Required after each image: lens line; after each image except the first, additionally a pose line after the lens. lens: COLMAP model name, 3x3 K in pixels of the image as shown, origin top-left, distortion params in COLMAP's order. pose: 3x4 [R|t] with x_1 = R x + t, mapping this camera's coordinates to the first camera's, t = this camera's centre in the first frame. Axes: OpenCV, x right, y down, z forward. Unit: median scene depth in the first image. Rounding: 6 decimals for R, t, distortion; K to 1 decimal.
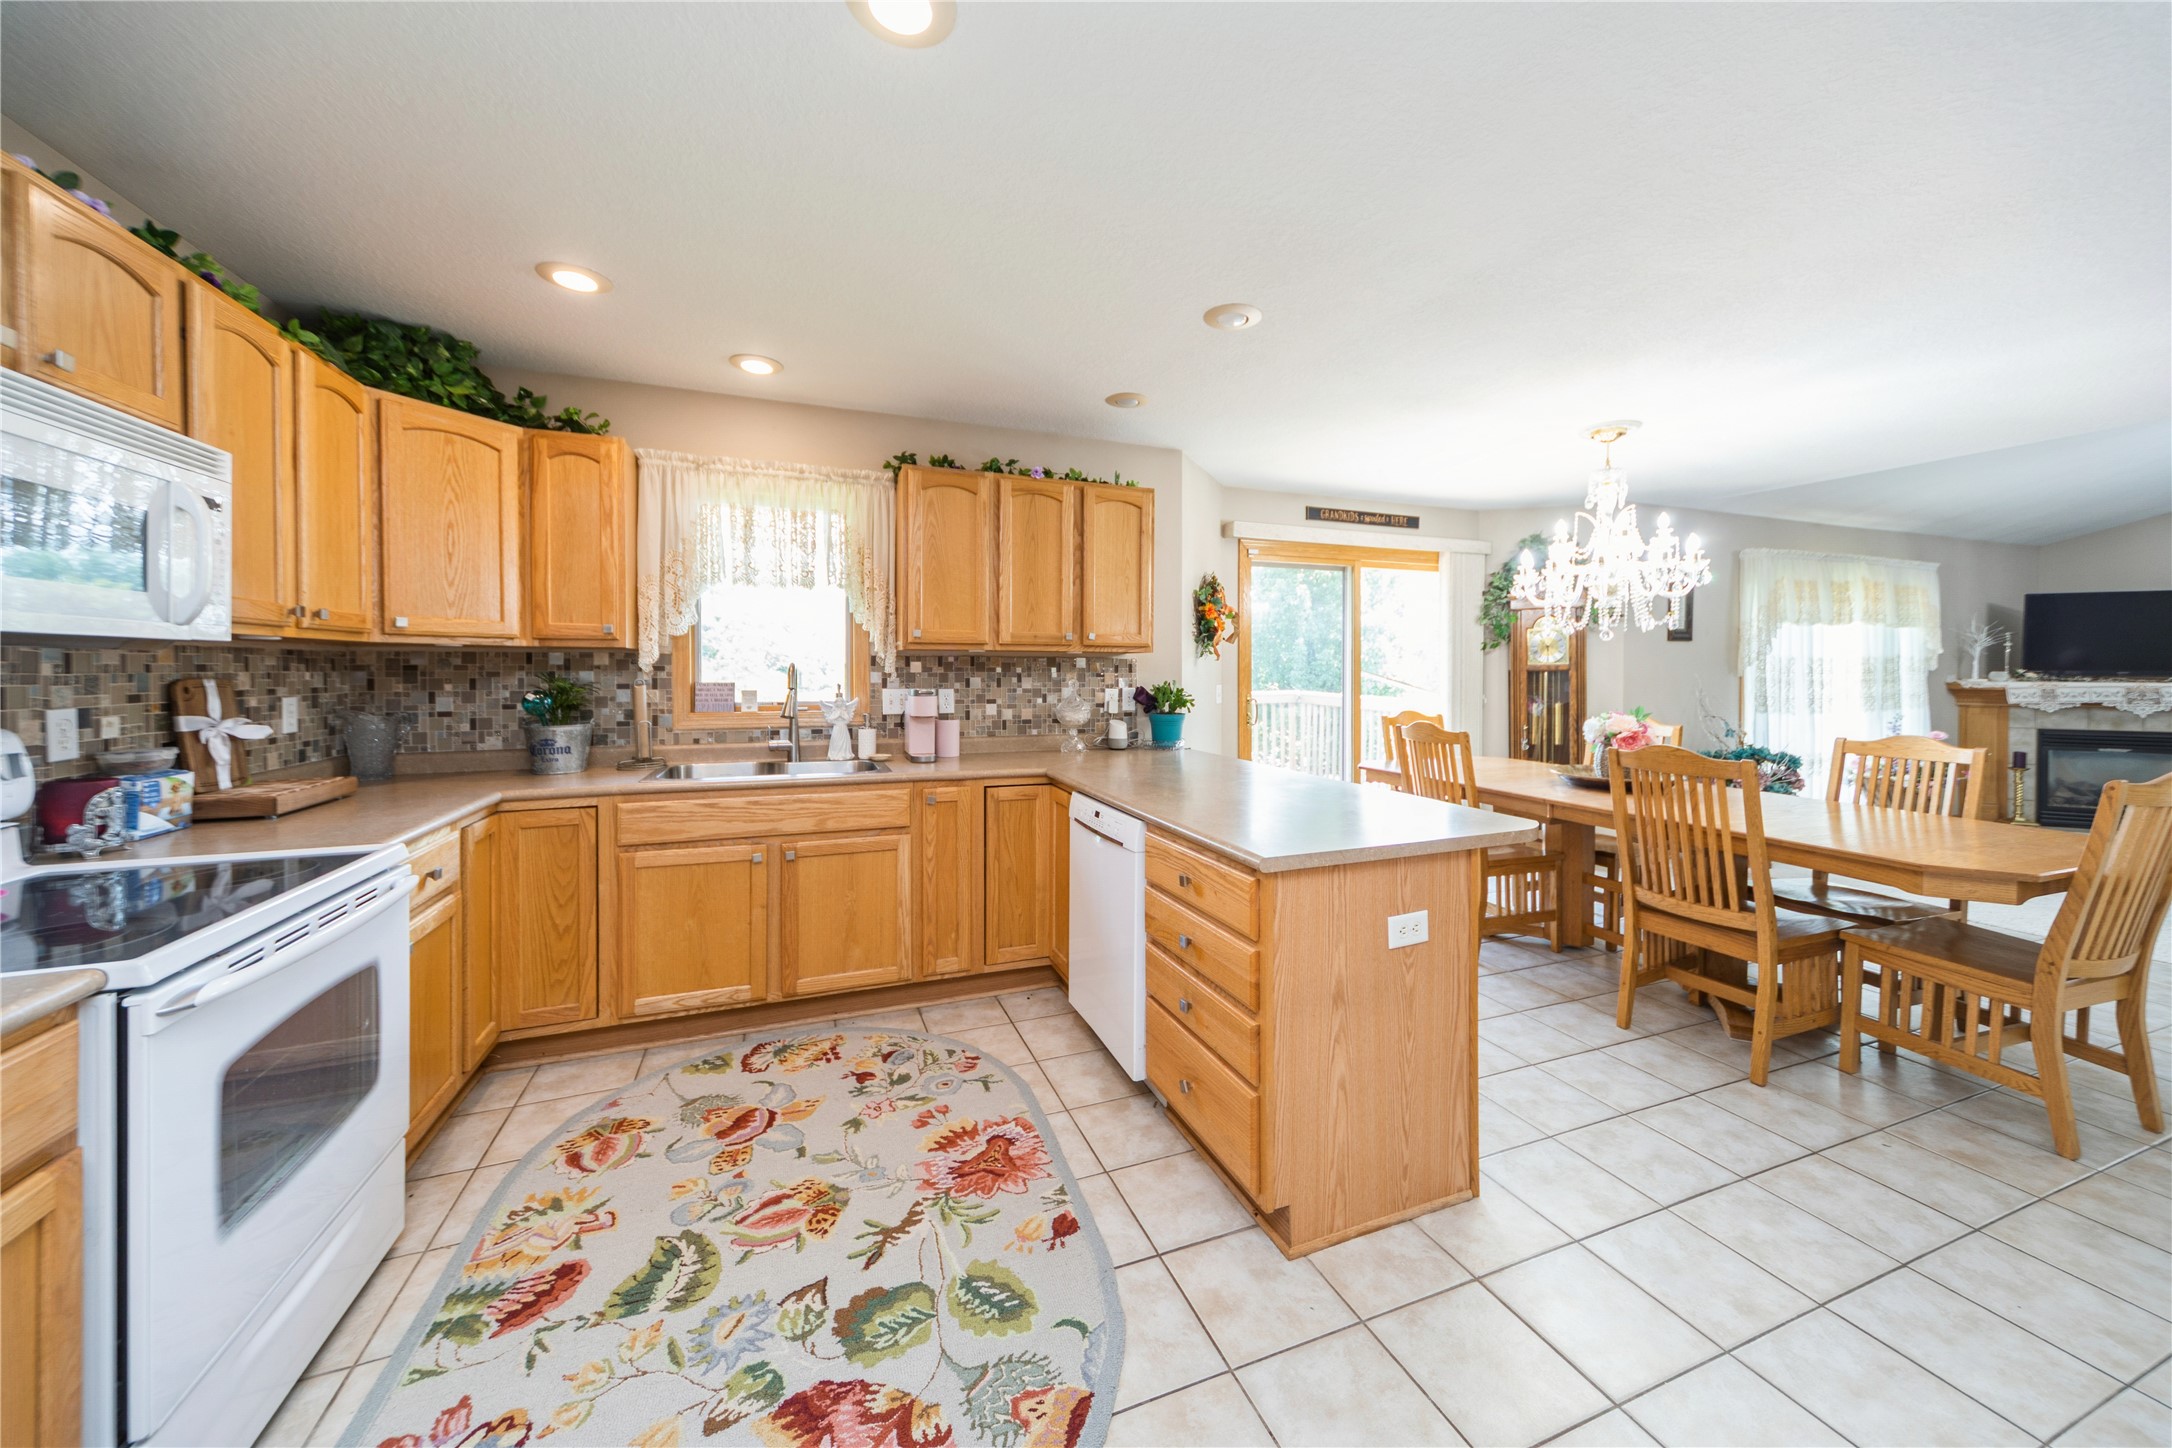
lens RADIAL K [[775.8, 0, 1091.3], [0, 775.8, 677.7], [0, 0, 1]] dist [0.002264, 0.000205]
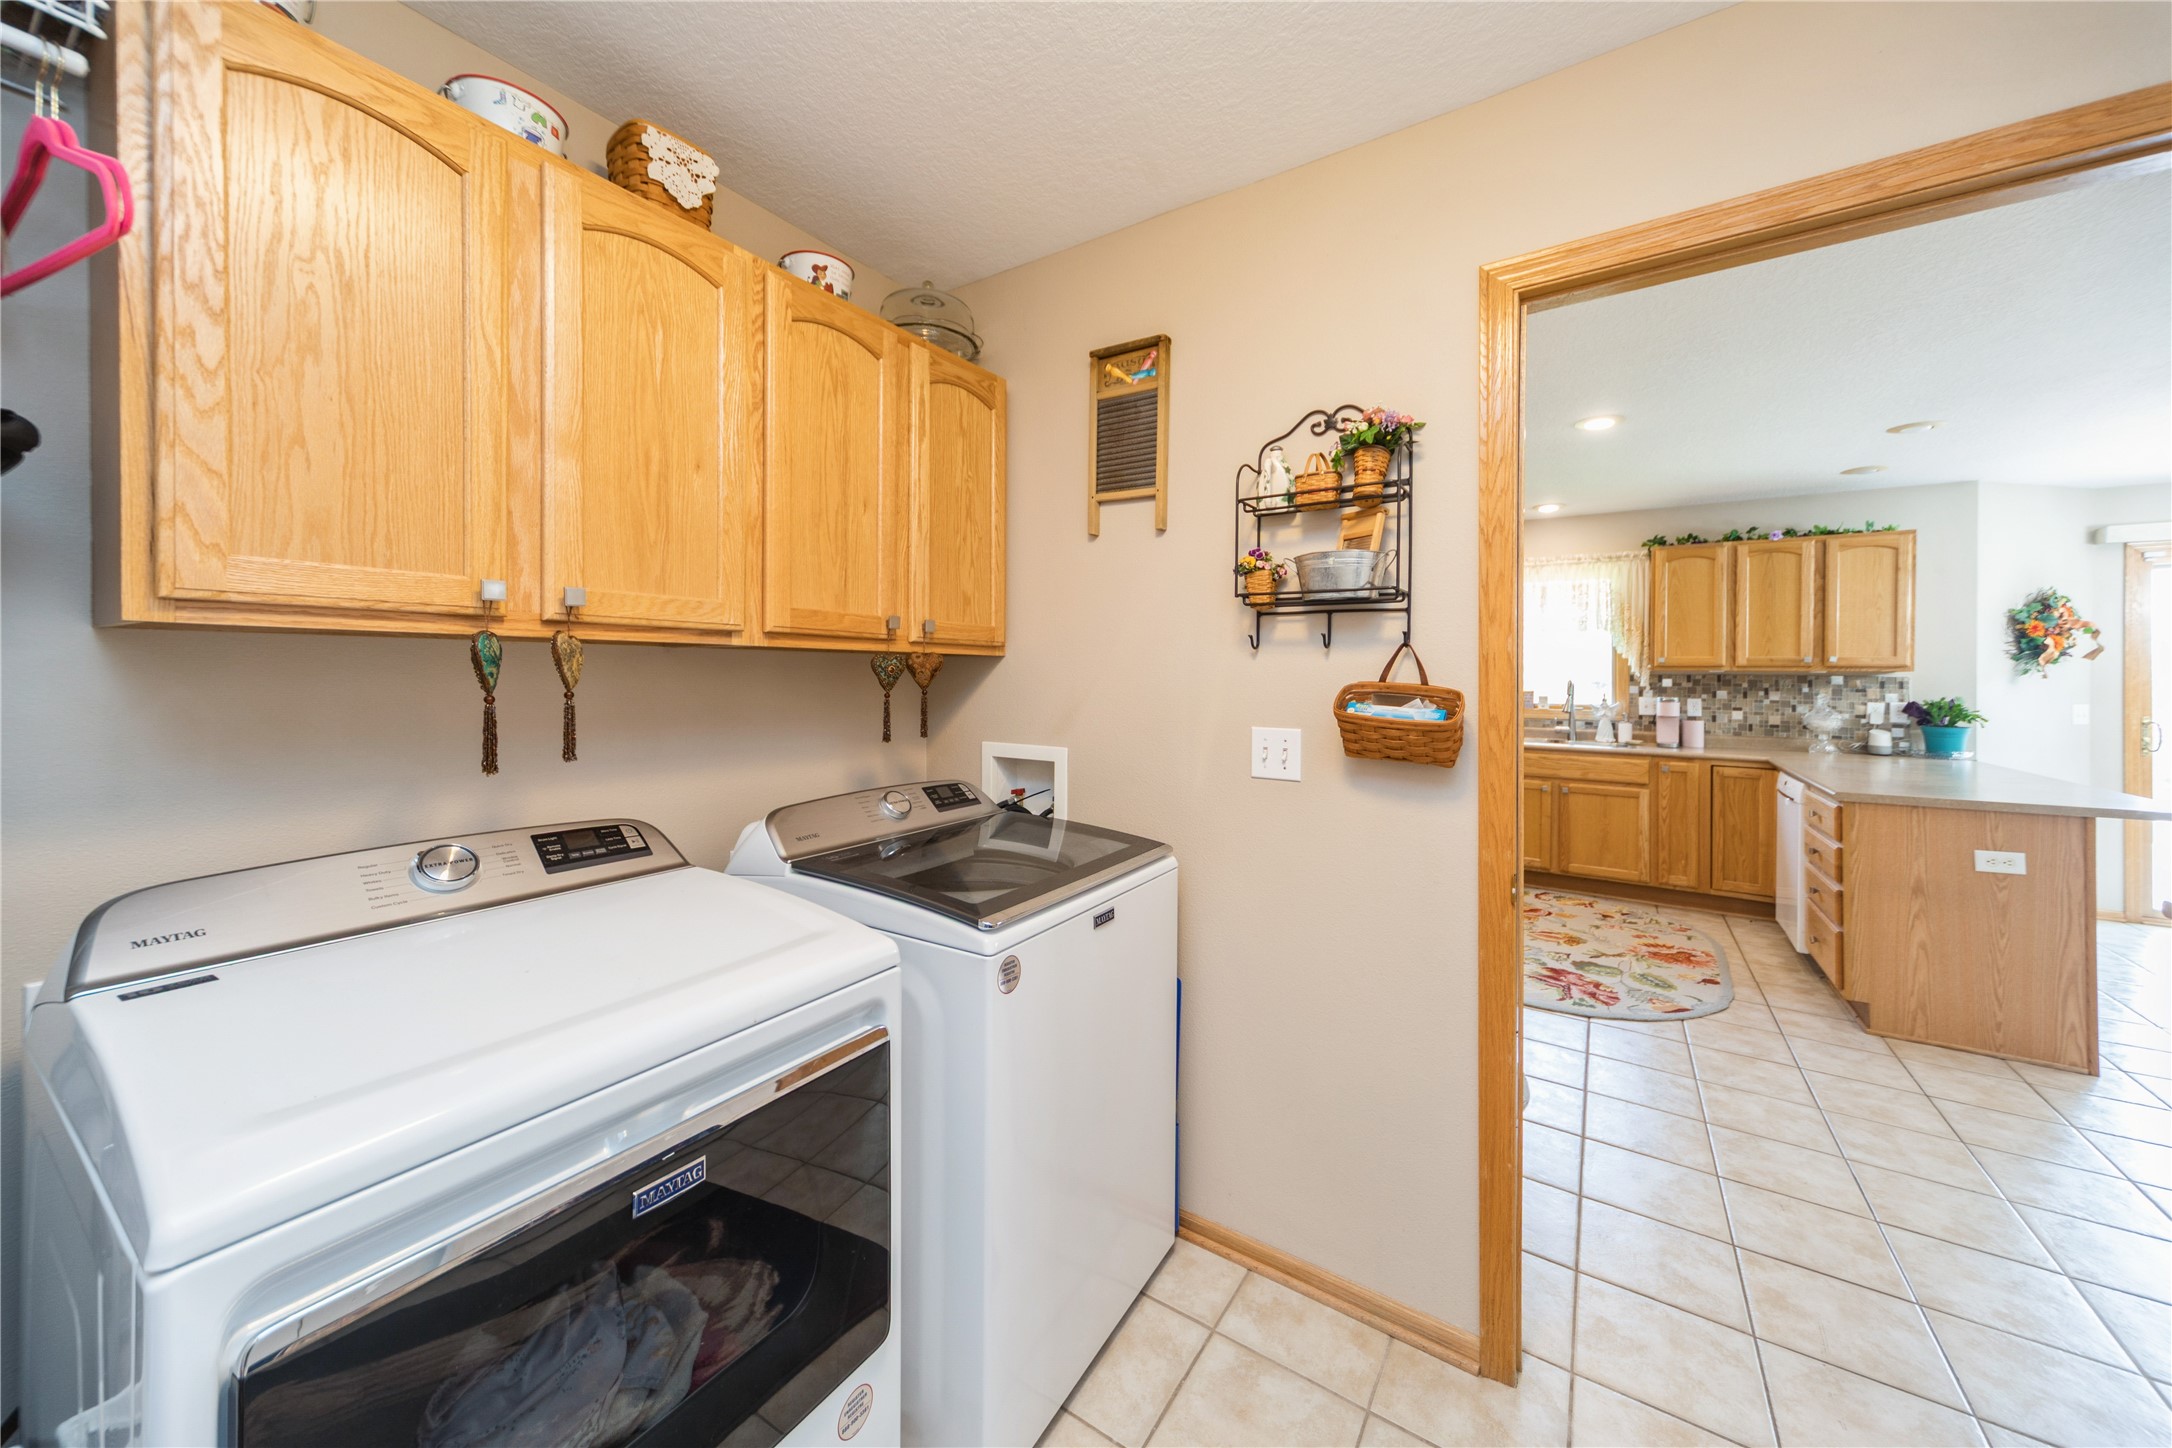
lens RADIAL K [[775.8, 0, 1091.3], [0, 775.8, 677.7], [0, 0, 1]] dist [0.002264, 0.000205]
pose [[0.576384, 0.002216, -0.817176, 0.337924], [-0.014607, 0.999865, -0.007591, 0.003463], [0.817048, 0.016312, 0.576338, -0.700938]]
